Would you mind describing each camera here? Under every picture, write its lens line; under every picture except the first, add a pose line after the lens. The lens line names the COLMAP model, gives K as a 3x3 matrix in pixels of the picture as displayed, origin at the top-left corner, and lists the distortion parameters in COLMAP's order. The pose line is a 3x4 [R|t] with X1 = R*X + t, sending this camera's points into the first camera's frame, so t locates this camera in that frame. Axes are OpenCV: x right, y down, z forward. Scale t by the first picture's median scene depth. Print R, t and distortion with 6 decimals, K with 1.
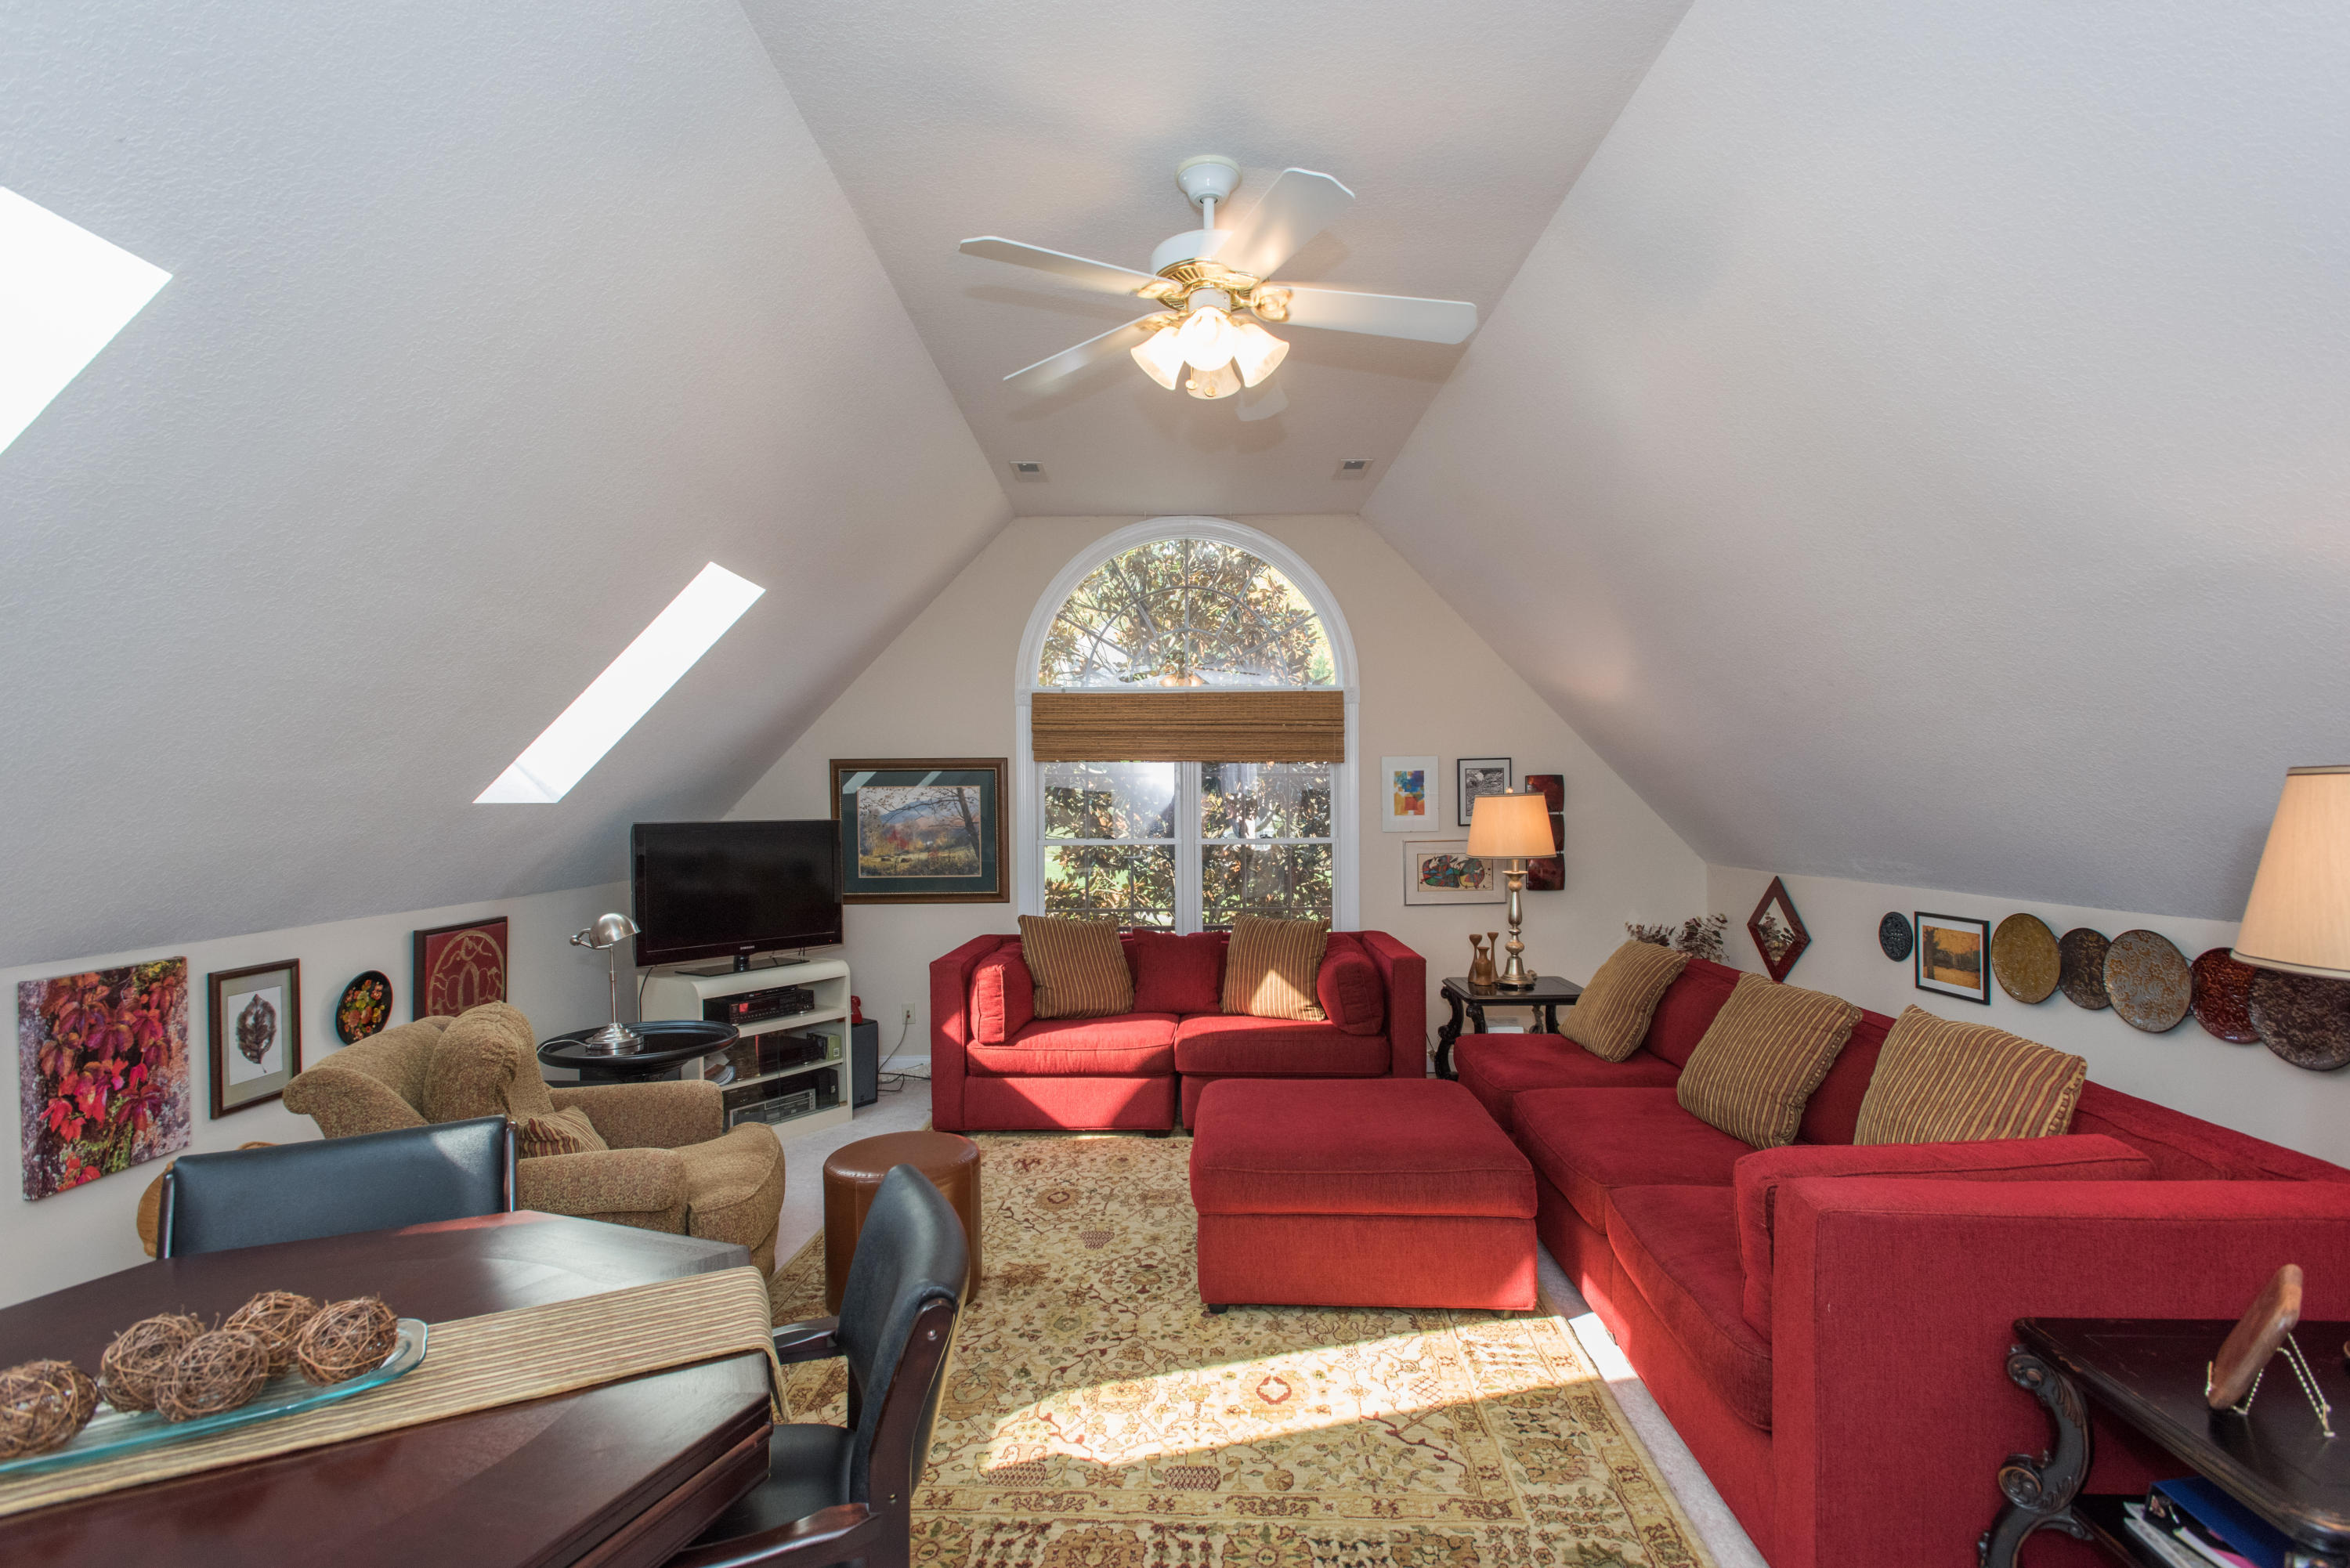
lens RADIAL K [[1092.5, 0, 1174.1], [0, 1092.5, 790.3], [0, 0, 1]] dist [0.019349, 0.000179]
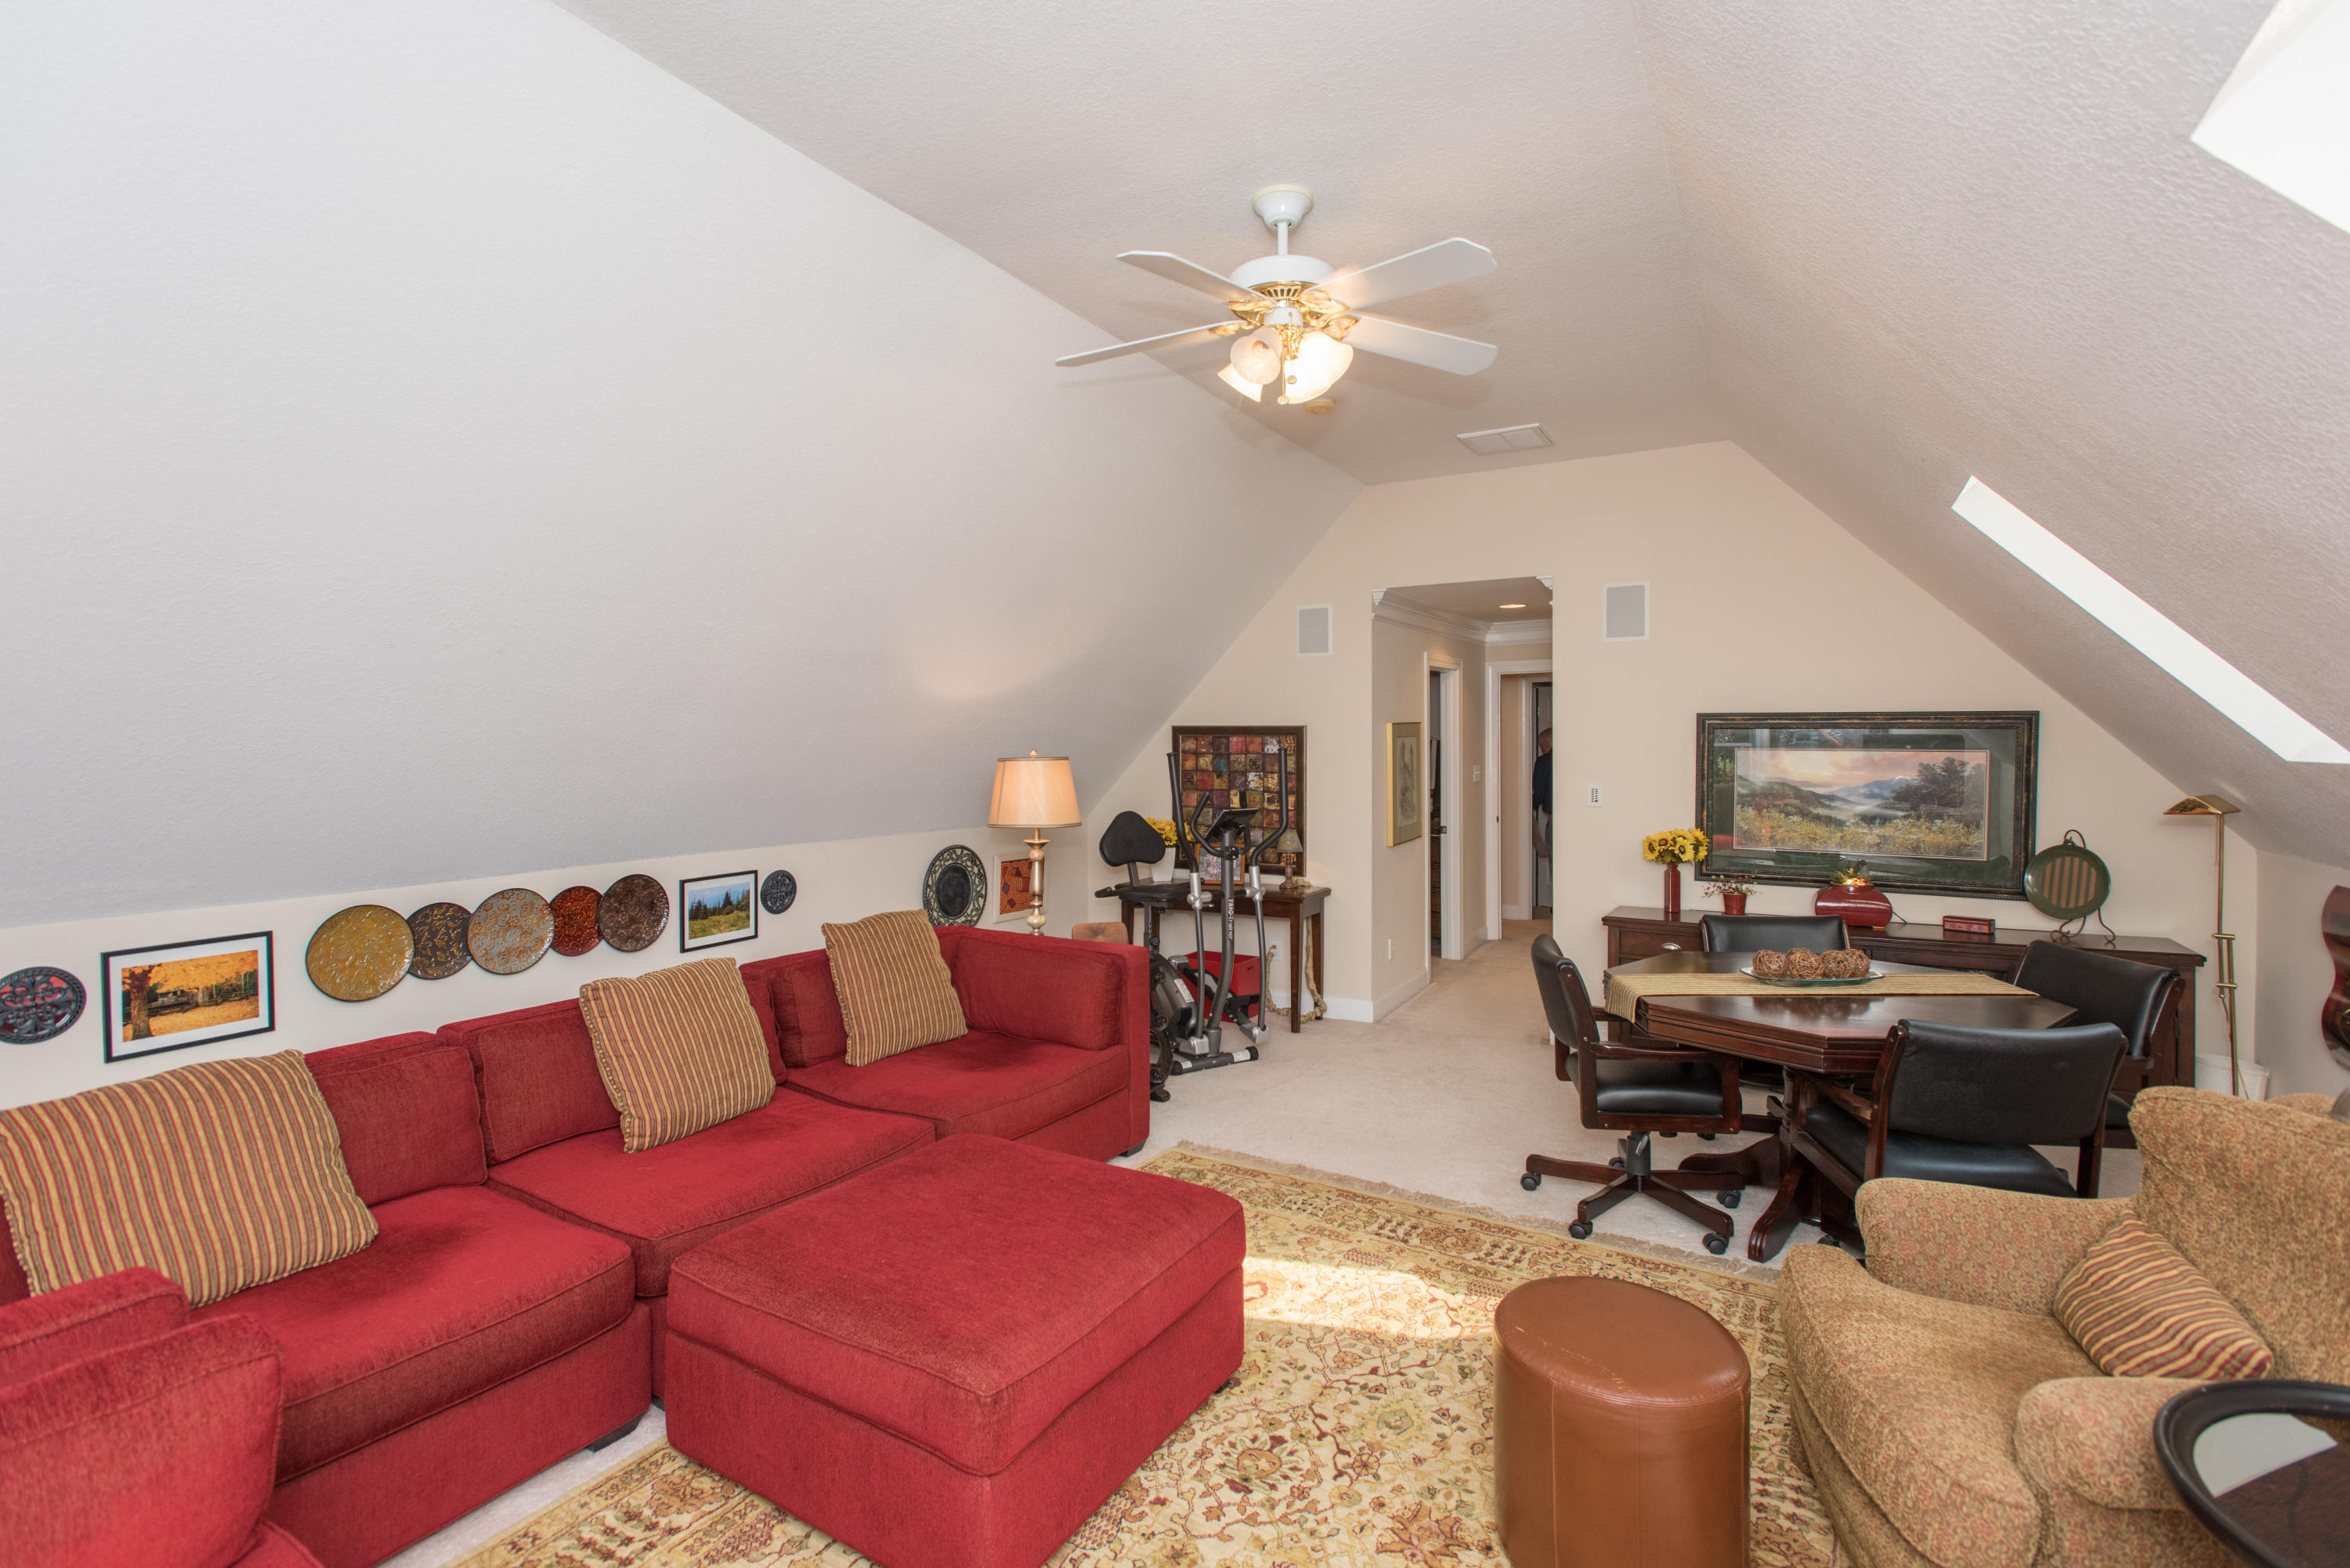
lens RADIAL K [[1092.5, 0, 1174.1], [0, 1092.5, 790.3], [0, 0, 1]] dist [0.019349, 0.000179]
pose [[-0.864547, -0.007995, 0.502489, -0.352622], [0.007558, 0.999554, 0.028907, -0.009828], [-0.502496, 0.028789, -0.864100, 1.729247]]
